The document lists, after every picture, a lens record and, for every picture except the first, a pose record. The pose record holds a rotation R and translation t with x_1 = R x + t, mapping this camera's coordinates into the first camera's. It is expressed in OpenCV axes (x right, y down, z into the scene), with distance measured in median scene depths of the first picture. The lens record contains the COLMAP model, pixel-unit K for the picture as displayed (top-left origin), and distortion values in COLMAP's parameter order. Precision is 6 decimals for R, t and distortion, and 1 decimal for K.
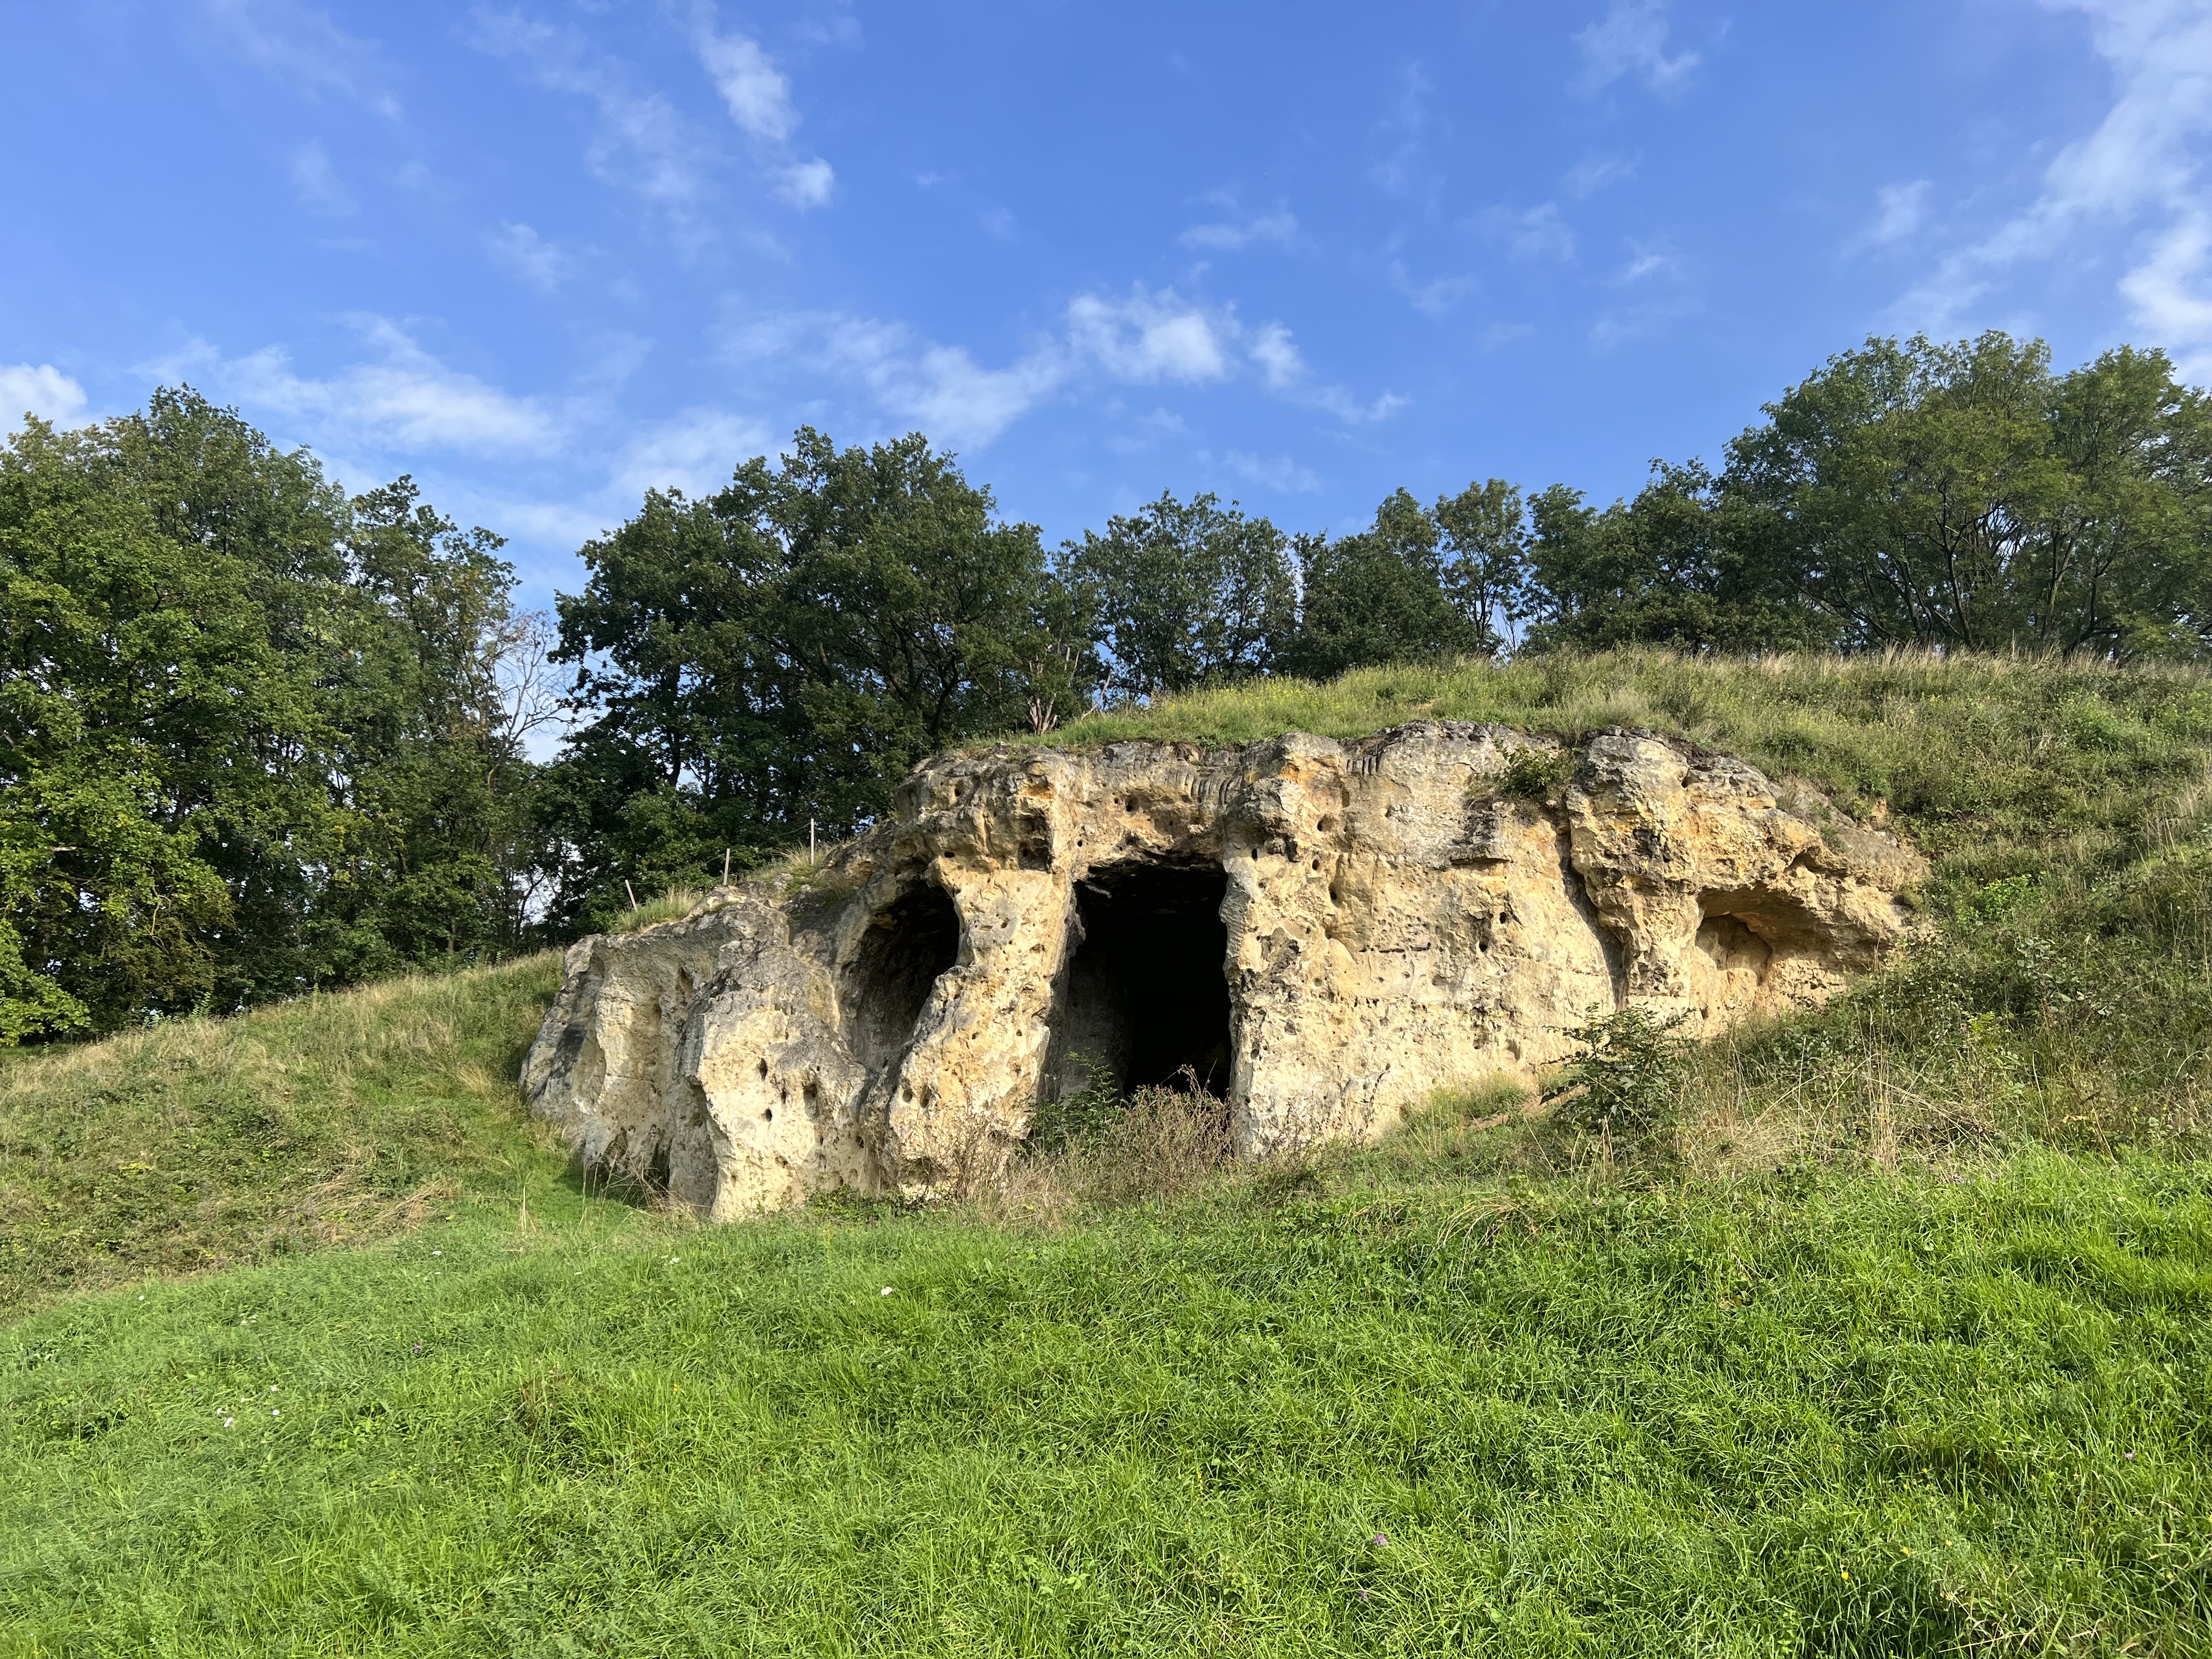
lens RADIAL K [[1622.4, 0, 1106.0], [0, 1622.4, 829.5], [0, 0, 1]] dist [0.169044, -0.502987]
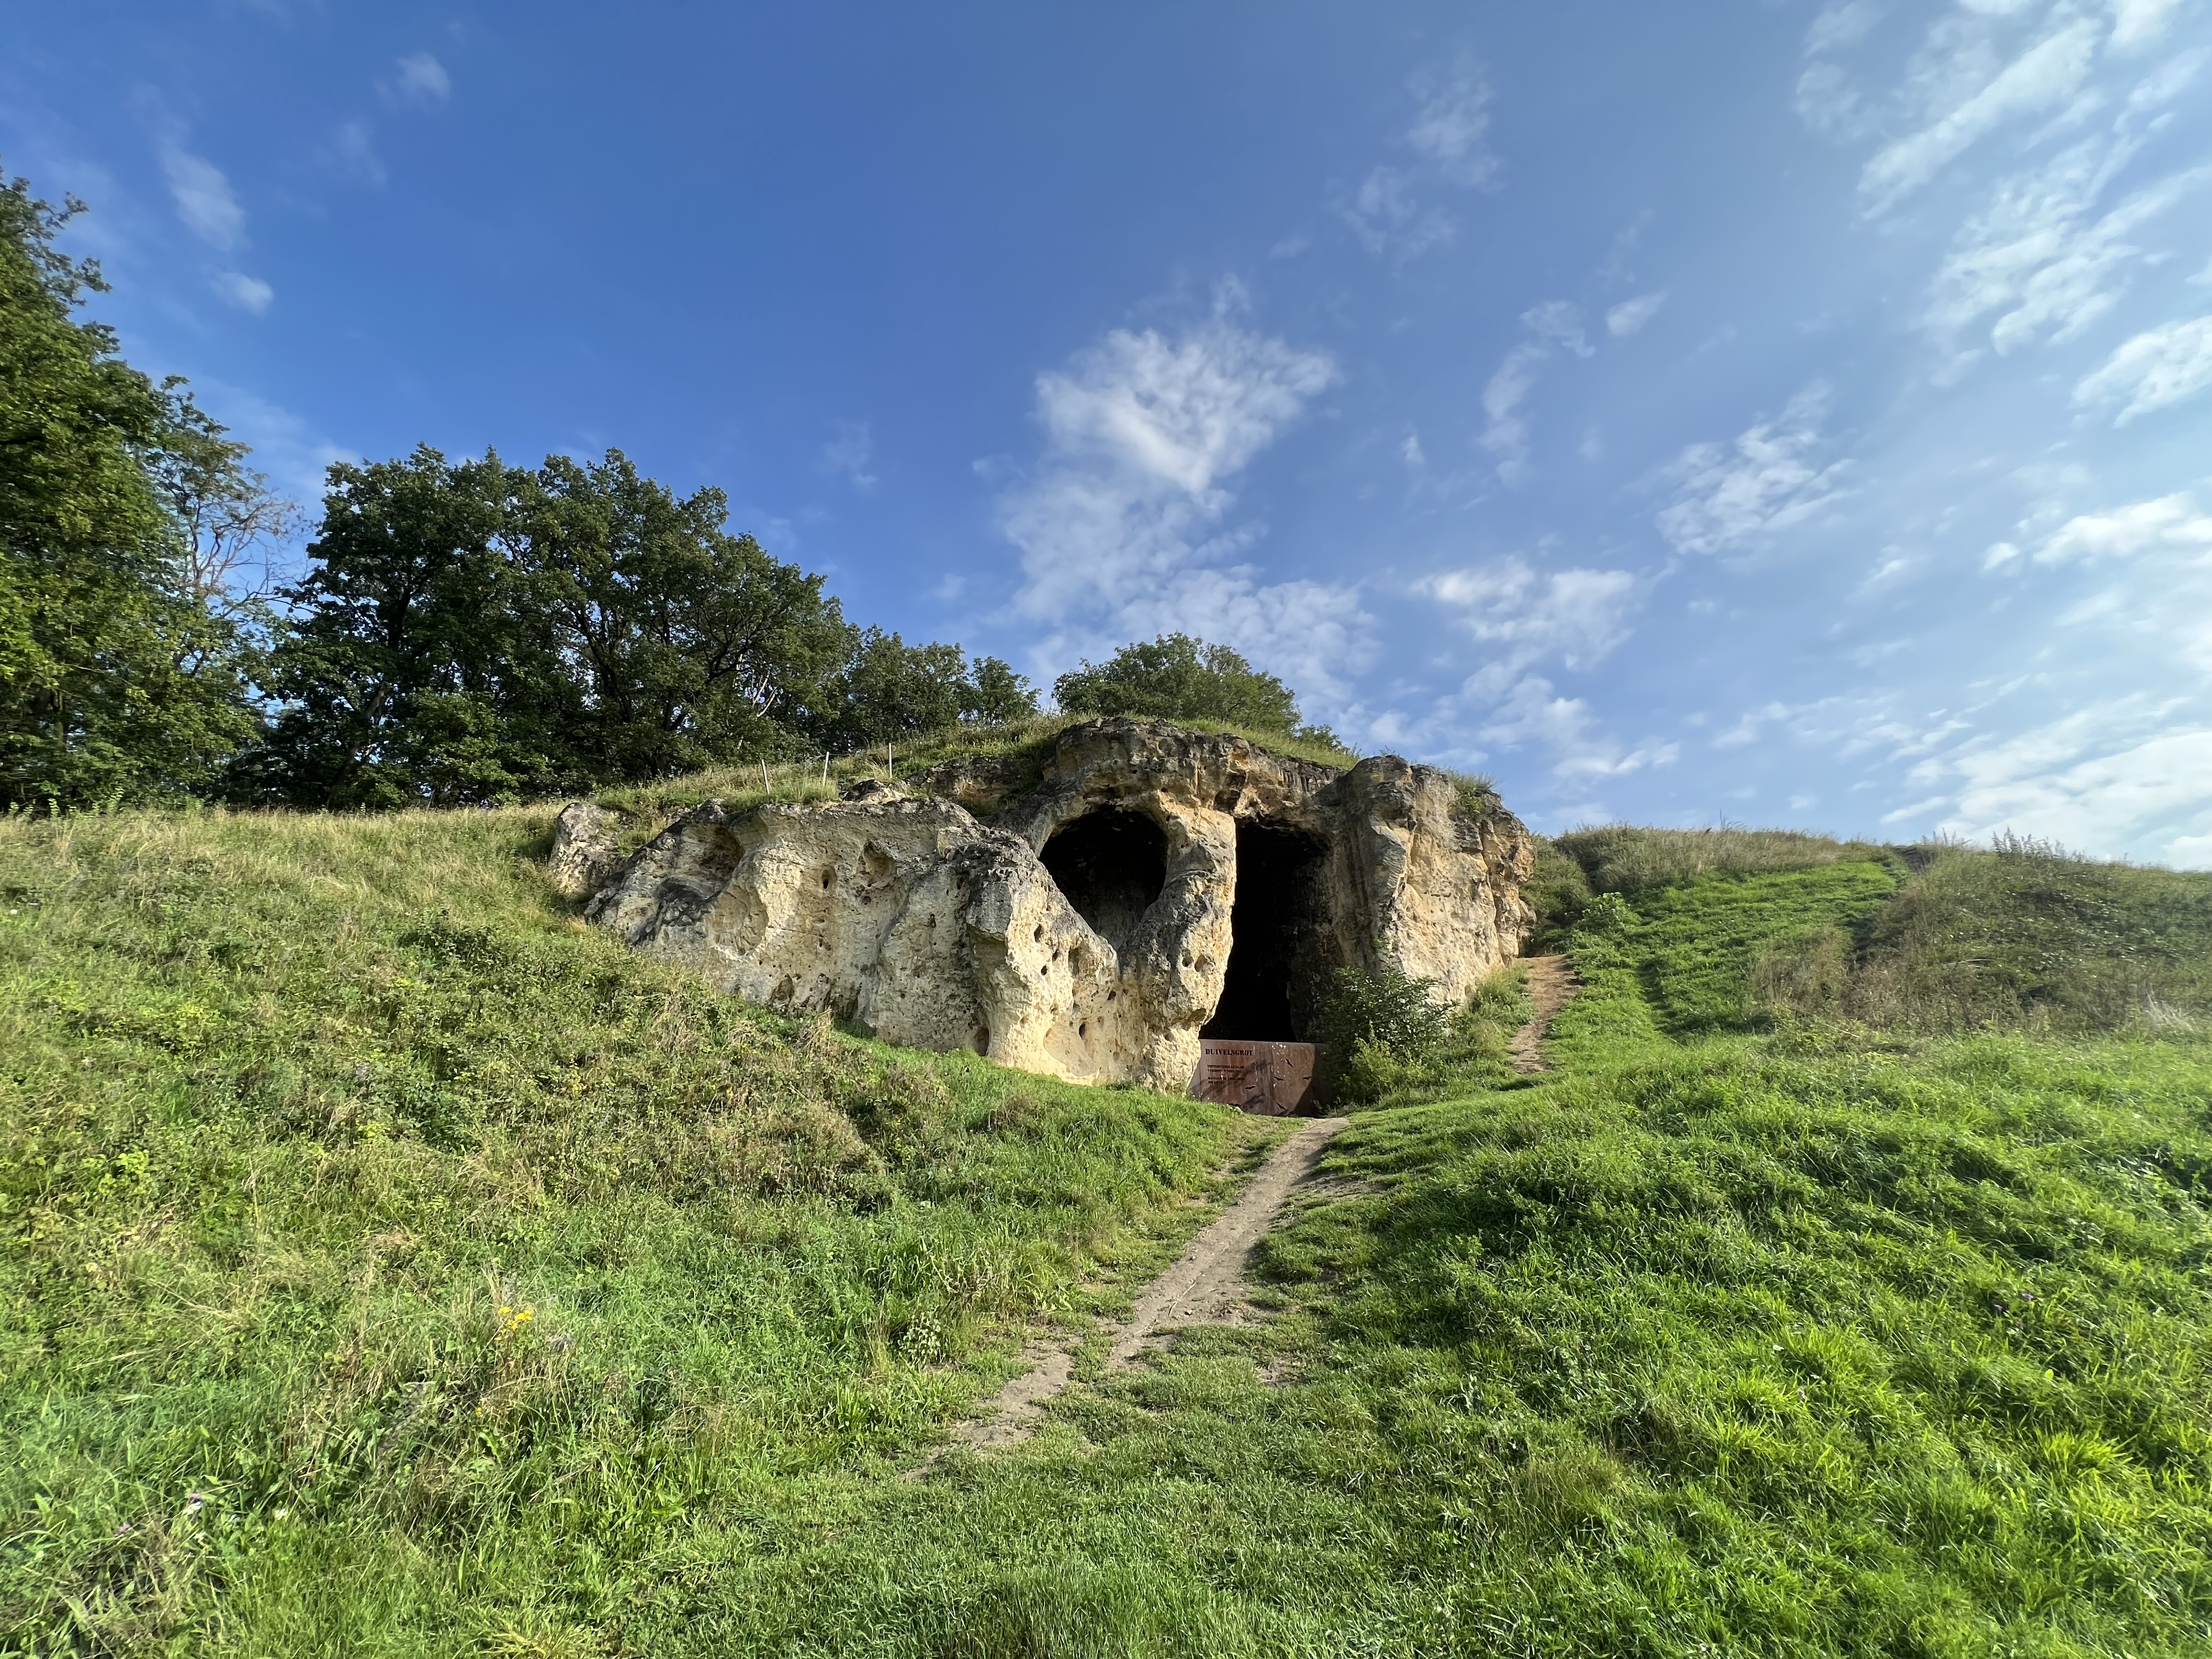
lens RADIAL K [[888.6, 0, 1094.9], [0, 888.6, 822.5], [0, 0, 1]] dist [-0.000957, -0.000343]
pose [[0.761938, 0.166415, 0.625905, -0.613537], [-0.141408, 0.985854, -0.089976, 0.119785], [-0.632024, -0.019951, 0.774692, 0.463114]]
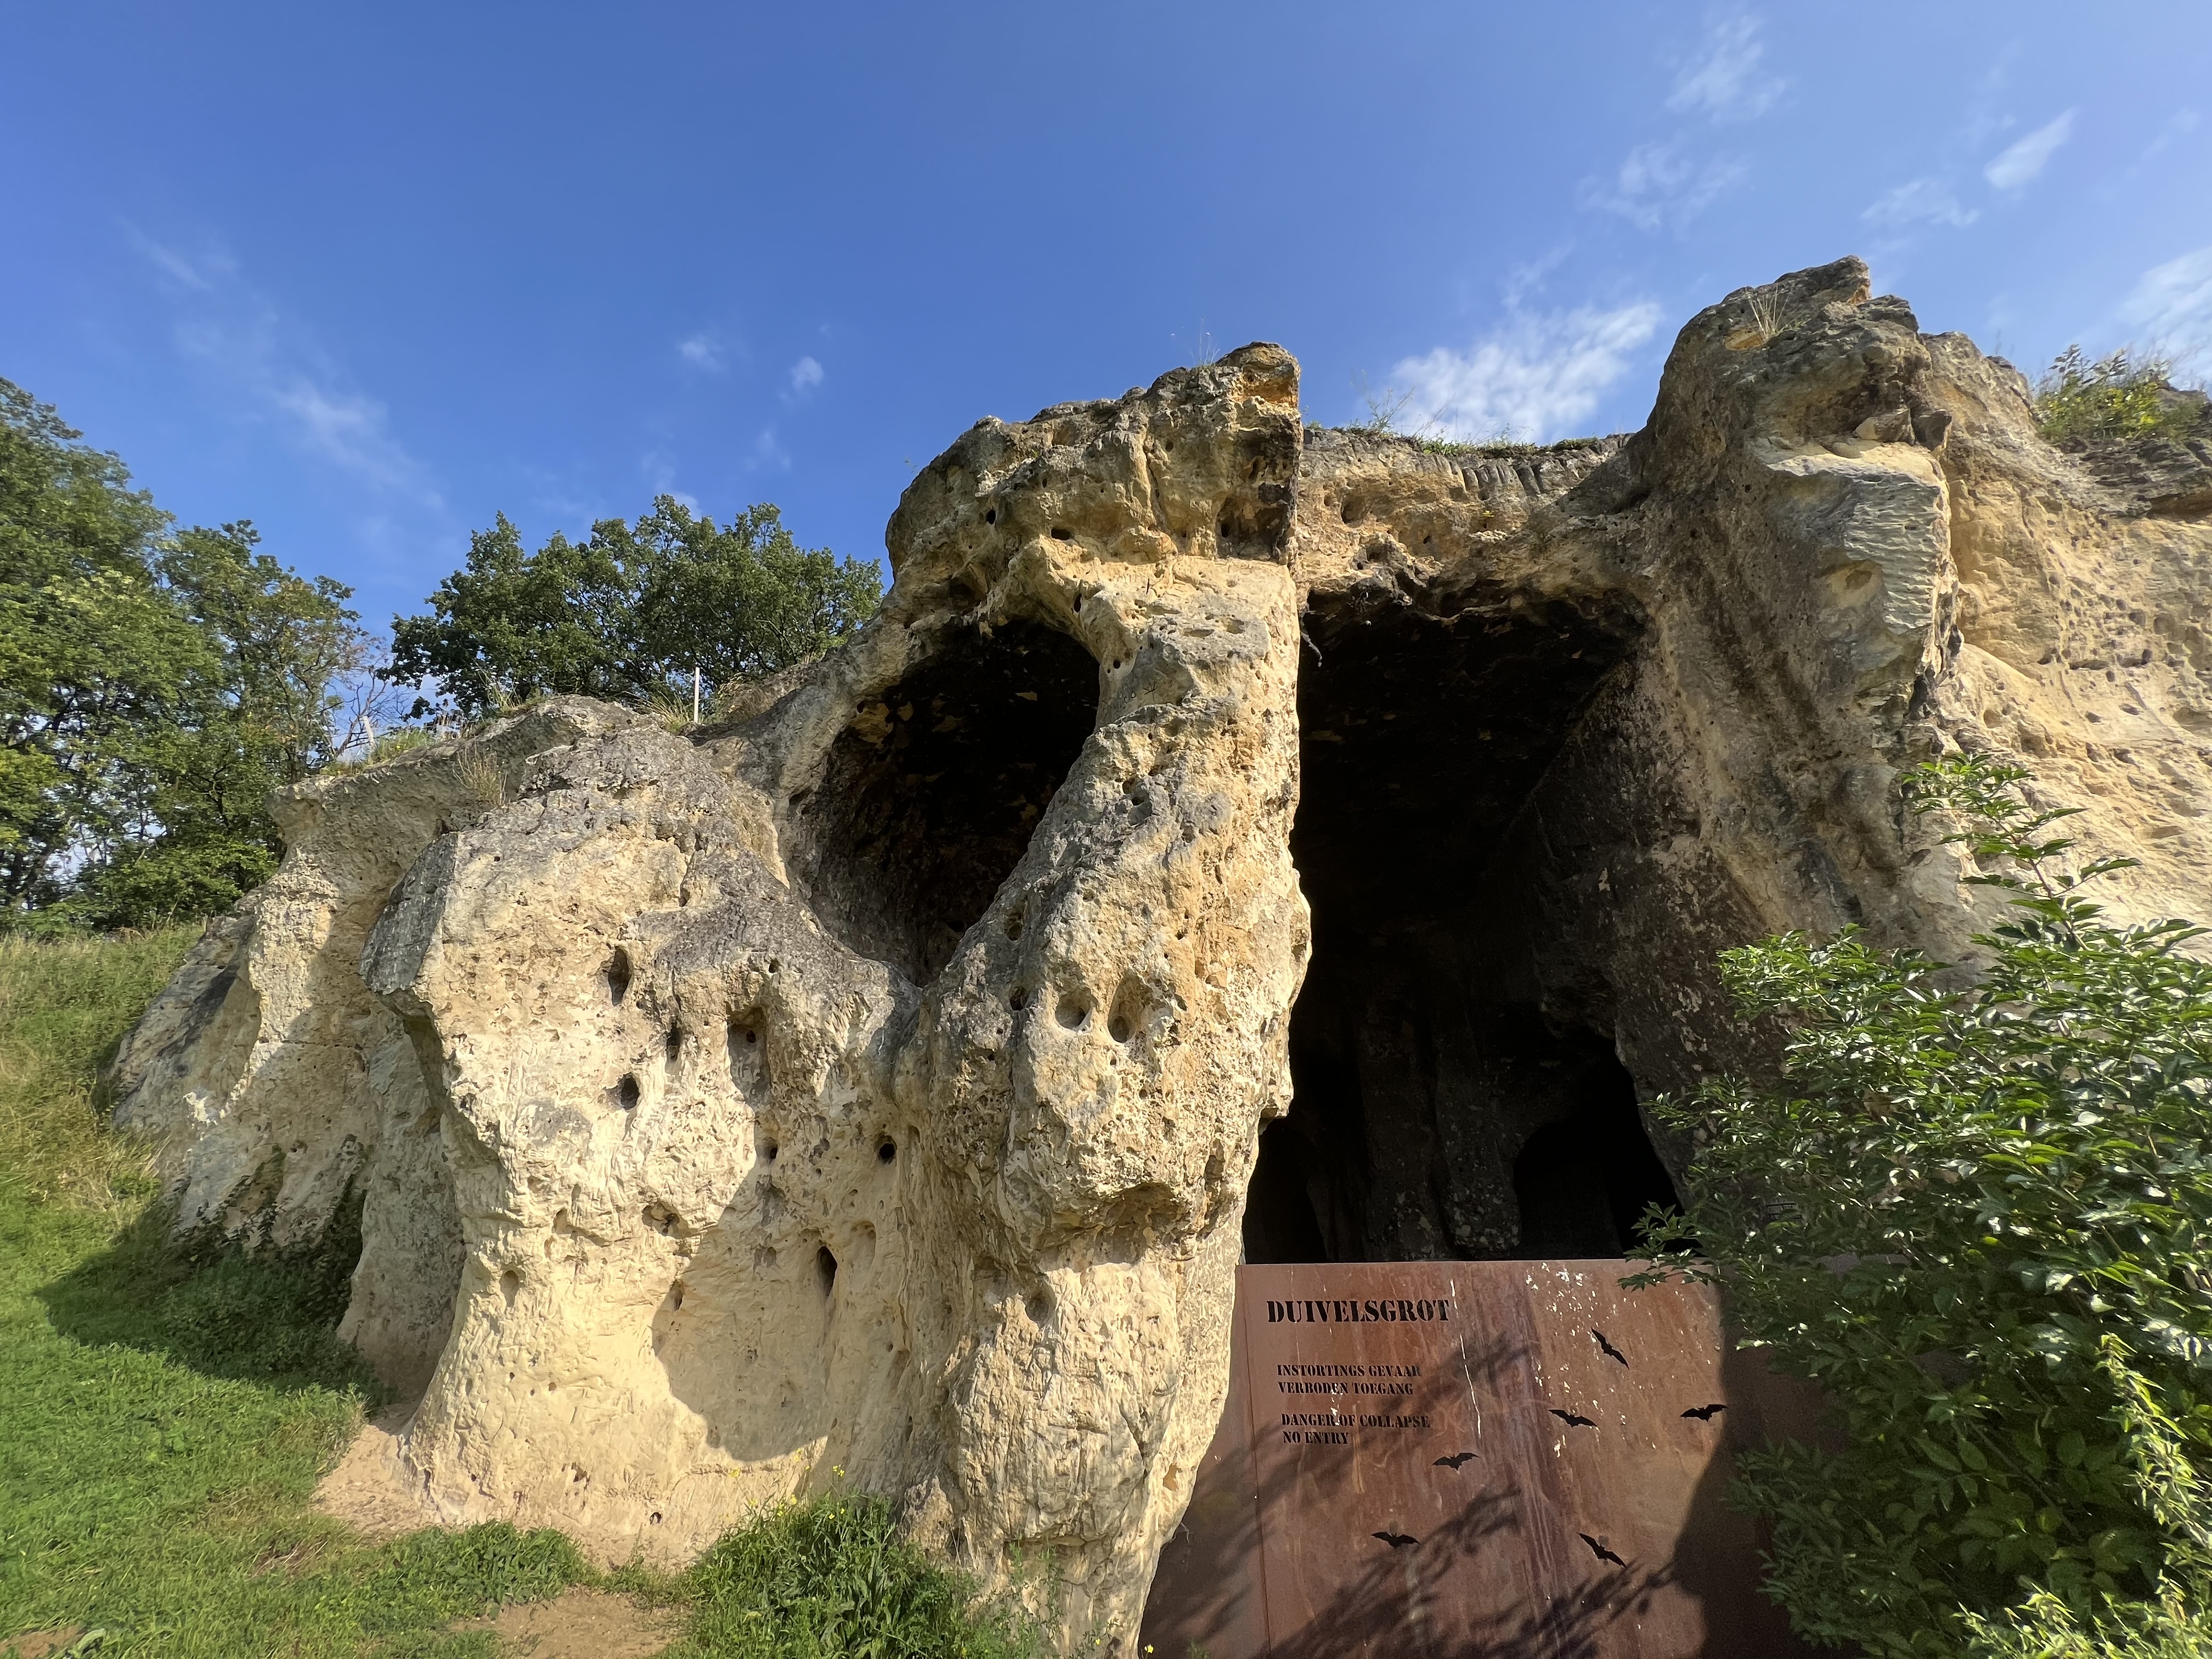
lens RADIAL K [[888.6, 0, 1094.9], [0, 888.6, 822.5], [0, 0, 1]] dist [-0.000957, -0.000343]
pose [[0.952002, 0.036283, 0.303934, -0.167980], [0.004141, 0.991332, -0.131315, 0.139831], [-0.306064, 0.126271, 0.943600, 0.764407]]
